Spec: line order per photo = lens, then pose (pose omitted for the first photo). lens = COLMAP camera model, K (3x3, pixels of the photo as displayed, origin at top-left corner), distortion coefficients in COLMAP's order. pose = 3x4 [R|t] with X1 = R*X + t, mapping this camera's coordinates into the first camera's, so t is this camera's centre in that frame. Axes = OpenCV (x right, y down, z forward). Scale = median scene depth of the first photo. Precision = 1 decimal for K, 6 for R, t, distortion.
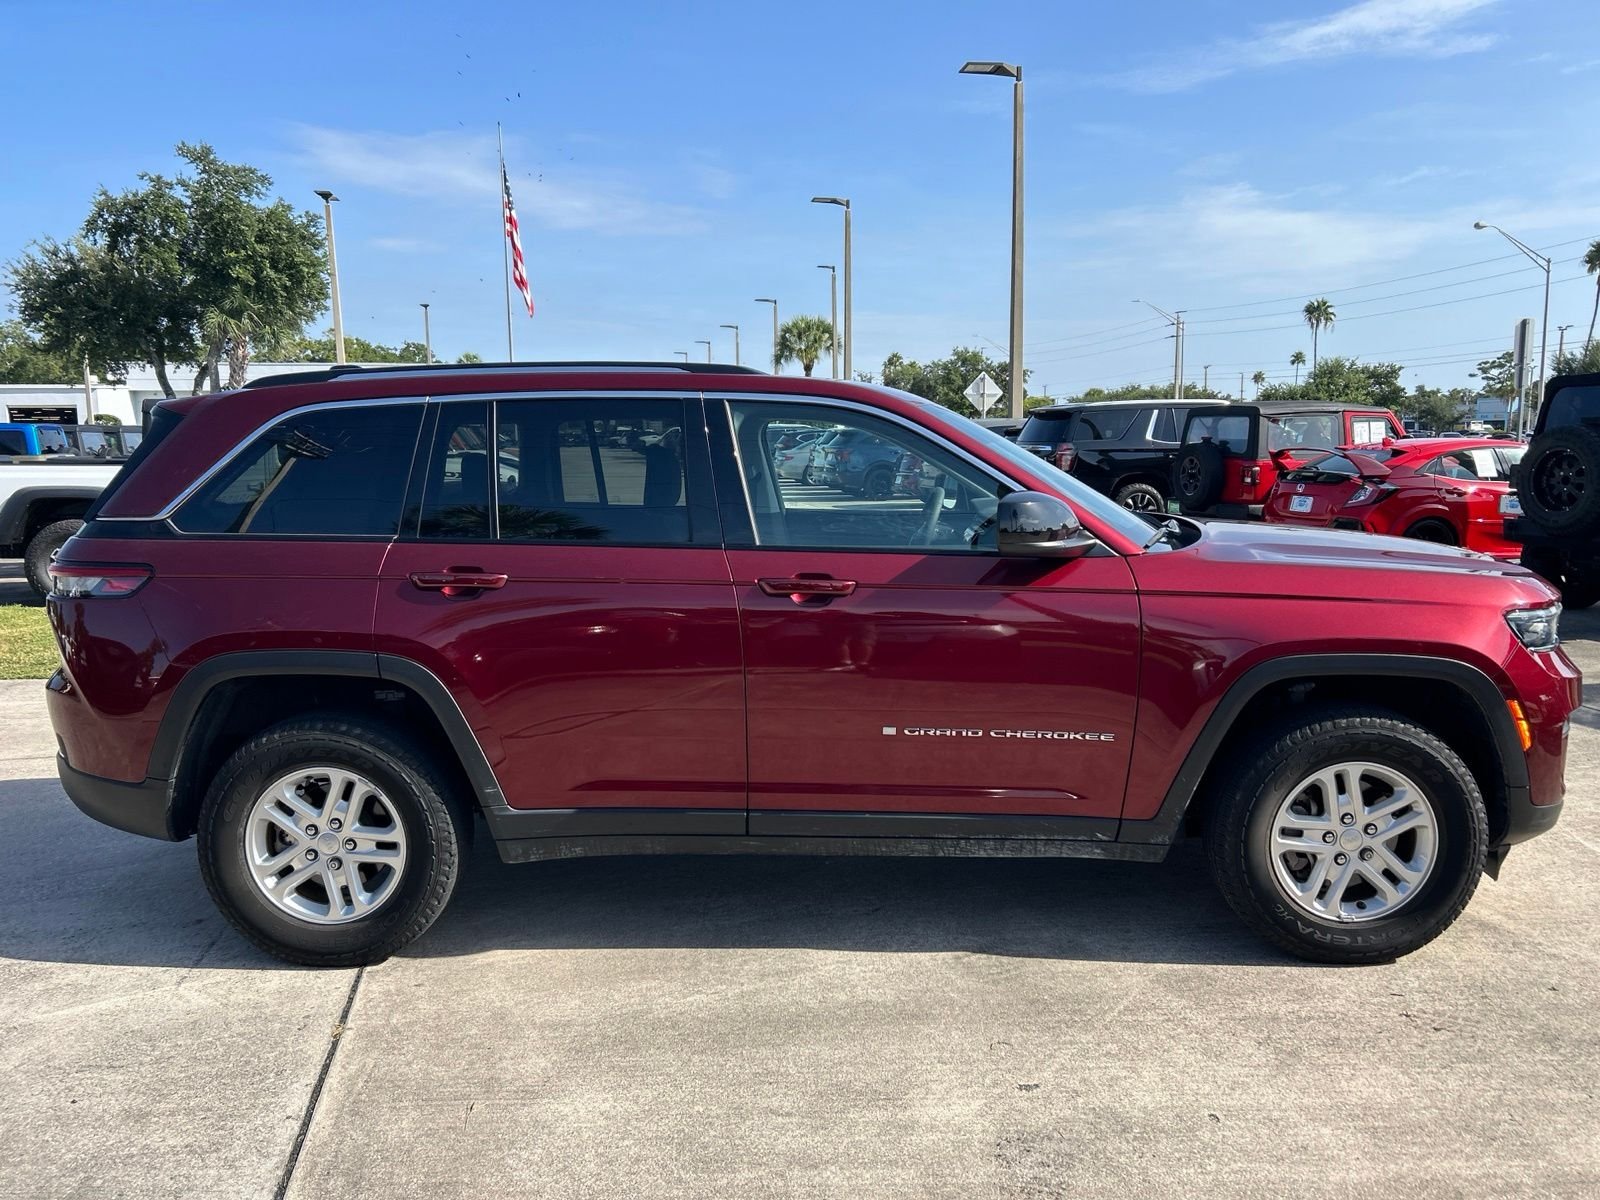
lens RADIAL K [[1213.0, 0, 794.7], [0, 1213.0, 590.4], [0, 0, 1]] dist [0.046280, -0.053322]
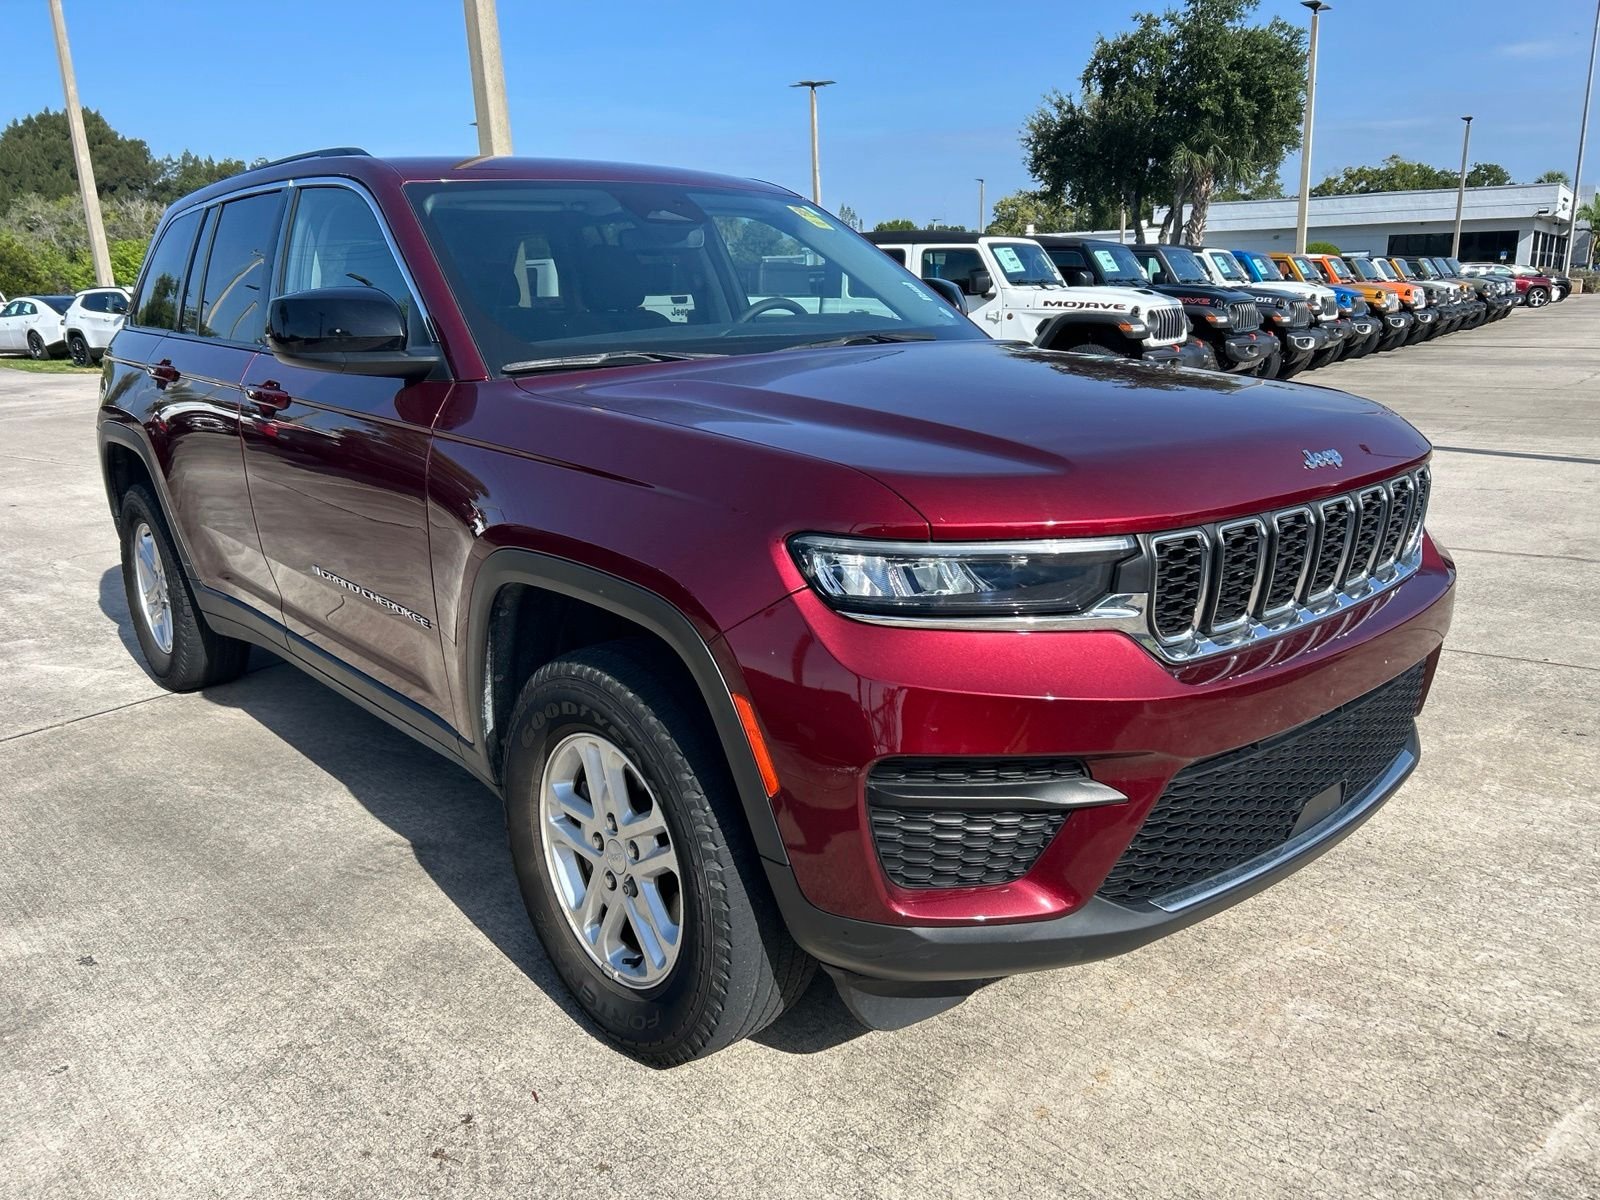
lens RADIAL K [[1202.8, 0, 811.6], [0, 1202.8, 599.5], [0, 0, 1]] dist [0.044792, -0.051354]
pose [[0.679953, 0.178500, -0.711198, 0.099443], [-0.081625, 0.982315, 0.168507, -0.004229], [0.728698, -0.056525, 0.682498, 0.069102]]
